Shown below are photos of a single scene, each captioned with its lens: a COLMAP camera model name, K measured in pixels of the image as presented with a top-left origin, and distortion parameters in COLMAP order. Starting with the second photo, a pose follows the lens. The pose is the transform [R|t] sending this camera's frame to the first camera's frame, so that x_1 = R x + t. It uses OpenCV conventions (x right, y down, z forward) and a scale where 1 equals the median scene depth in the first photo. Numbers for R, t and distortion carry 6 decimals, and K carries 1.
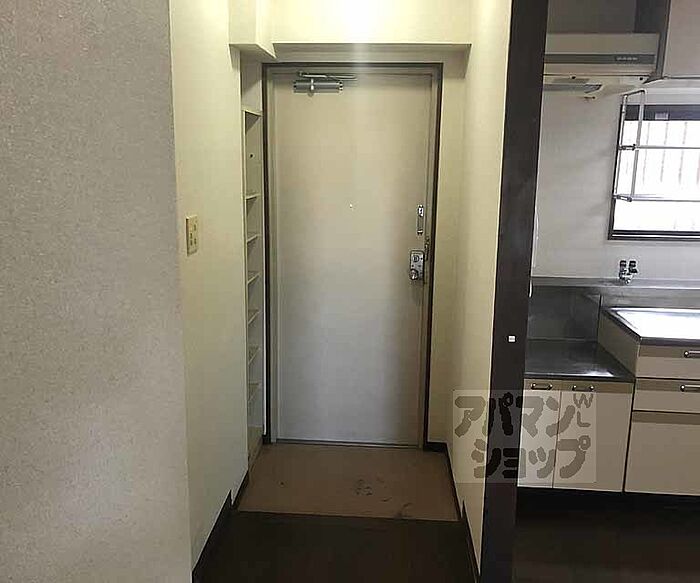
lens RADIAL K [[633.7, 0, 336.3], [0, 633.7, 290.8], [0, 0, 1]] dist [0.014971, 0.004278]
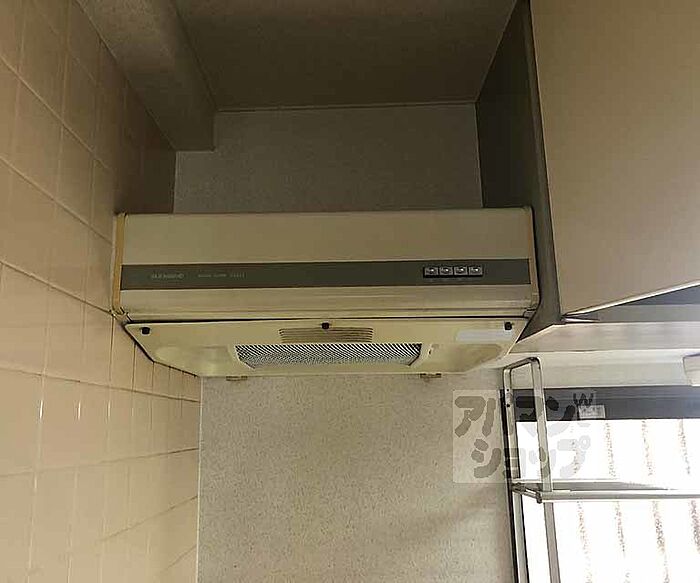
lens RADIAL K [[633.7, 0, 336.3], [0, 633.7, 290.8], [0, 0, 1]] dist [0.014971, 0.004278]
pose [[0.997236, -0.016490, 0.072444, 0.324987], [0.044775, 0.911483, -0.408893, -0.190784], [-0.059289, 0.411007, 0.909702, 0.614254]]
